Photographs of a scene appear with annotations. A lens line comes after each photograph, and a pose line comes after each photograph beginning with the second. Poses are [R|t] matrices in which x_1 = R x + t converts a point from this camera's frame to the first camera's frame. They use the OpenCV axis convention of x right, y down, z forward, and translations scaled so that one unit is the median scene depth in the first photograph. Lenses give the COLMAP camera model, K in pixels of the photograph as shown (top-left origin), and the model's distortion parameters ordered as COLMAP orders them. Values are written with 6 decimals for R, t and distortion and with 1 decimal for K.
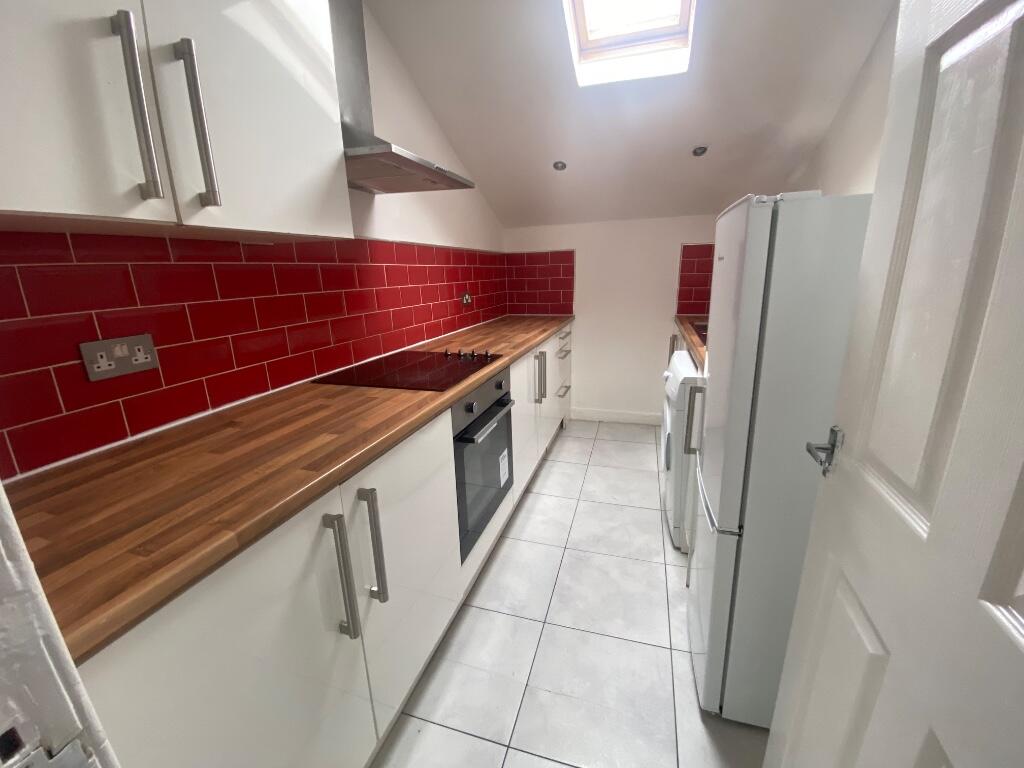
lens RADIAL K [[413.3, 0, 512.4], [0, 413.3, 374.2], [0, 0, 1]] dist [0.002825, -0.001897]
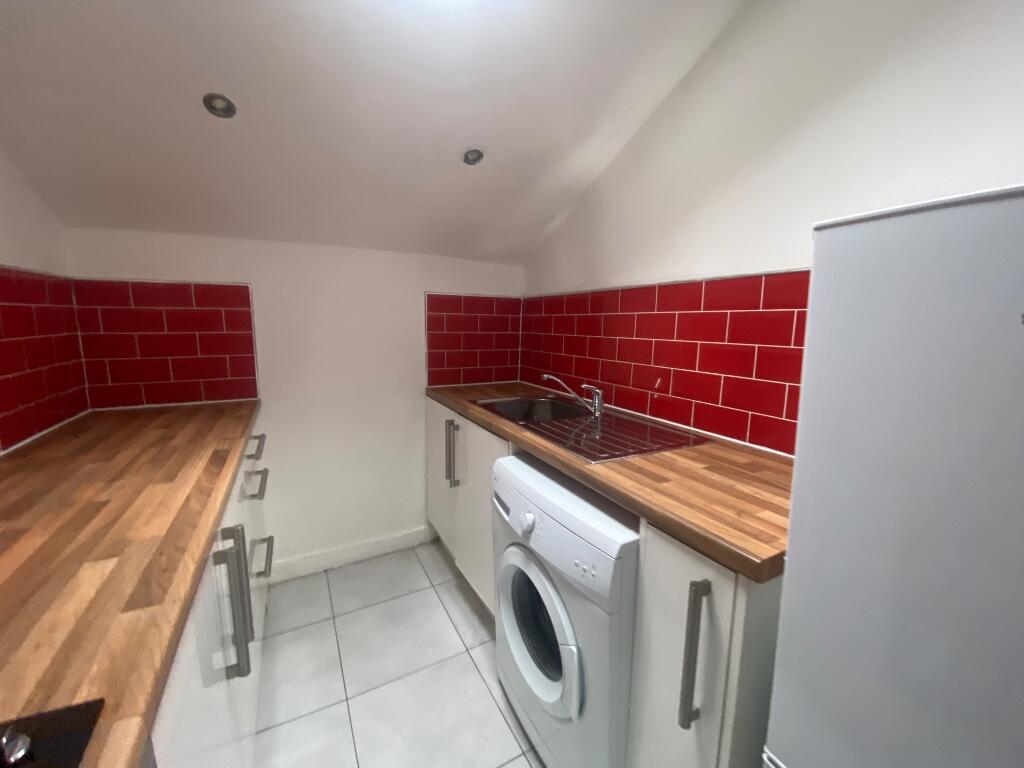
lens RADIAL K [[413.3, 0, 513.2], [0, 413.3, 381.2], [0, 0, 1]] dist [0.002825, -0.001897]
pose [[0.698520, -0.066388, 0.712505, -0.008779], [0.141959, 0.988754, -0.047045, -0.101579], [-0.701369, 0.134008, 0.700088, 0.402970]]
